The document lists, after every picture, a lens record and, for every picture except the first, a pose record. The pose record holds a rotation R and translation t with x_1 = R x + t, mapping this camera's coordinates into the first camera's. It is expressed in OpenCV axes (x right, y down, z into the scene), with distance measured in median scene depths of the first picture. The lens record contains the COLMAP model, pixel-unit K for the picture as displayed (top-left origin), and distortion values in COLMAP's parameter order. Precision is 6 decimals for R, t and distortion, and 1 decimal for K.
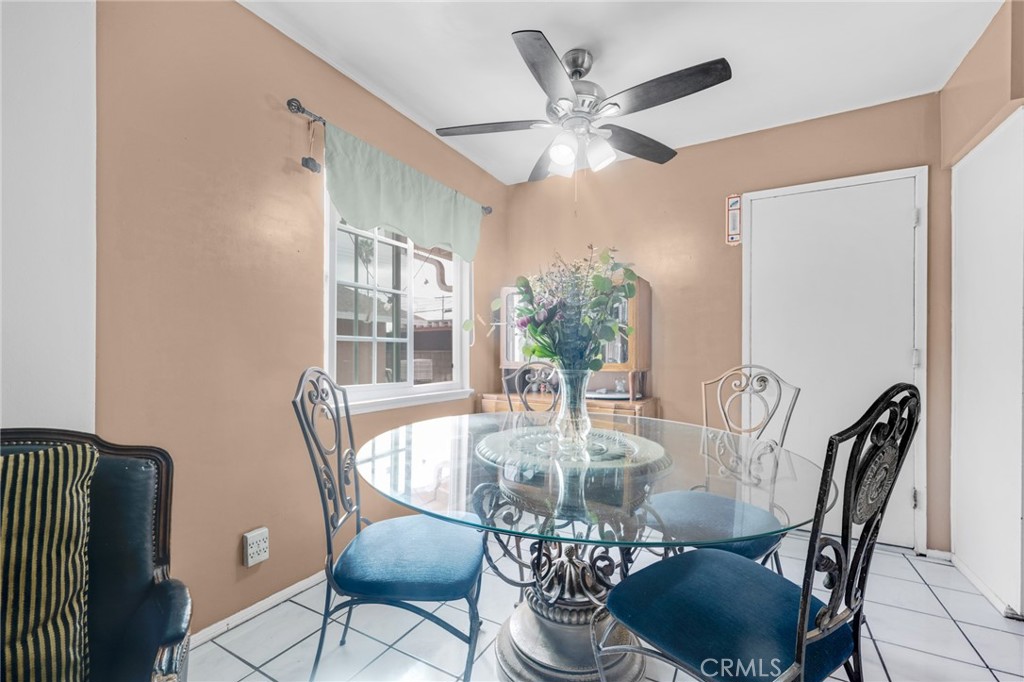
lens RADIAL K [[438.2, 0, 506.1], [0, 438.2, 348.8], [0, 0, 1]] dist [0.010571, 0.000006]
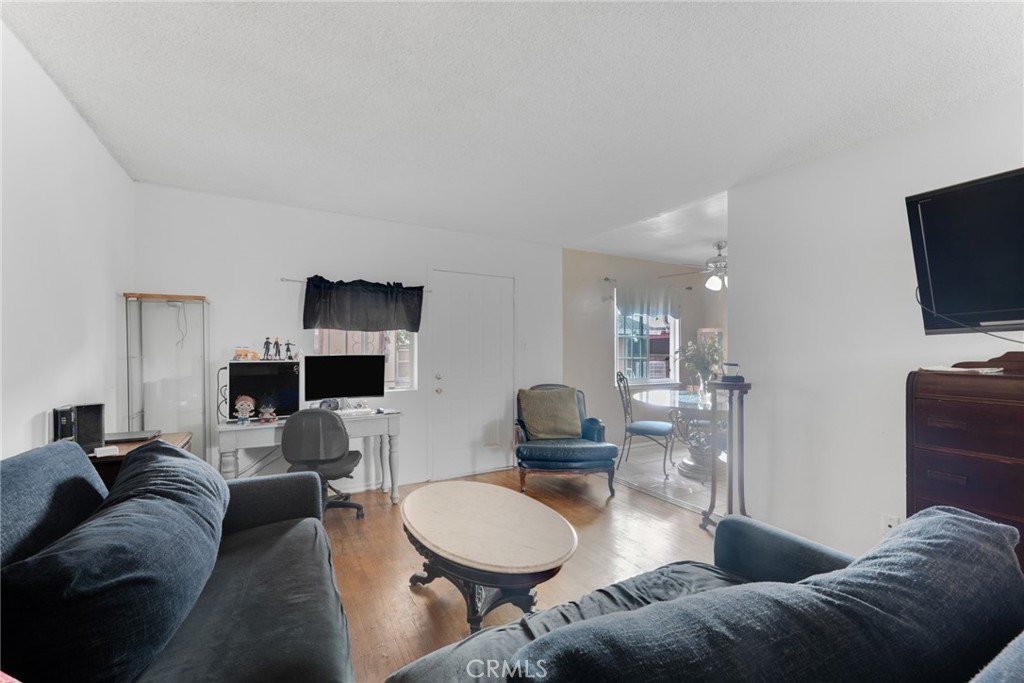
lens RADIAL K [[438.2, 0, 506.1], [0, 438.2, 349.3], [0, 0, 1]] dist [0.010571, 0.000006]
pose [[0.864235, -0.002253, -0.503083, 0.464183], [0.006957, 0.999948, 0.007473, -0.141883], [0.503040, -0.009958, 0.864206, -2.139380]]
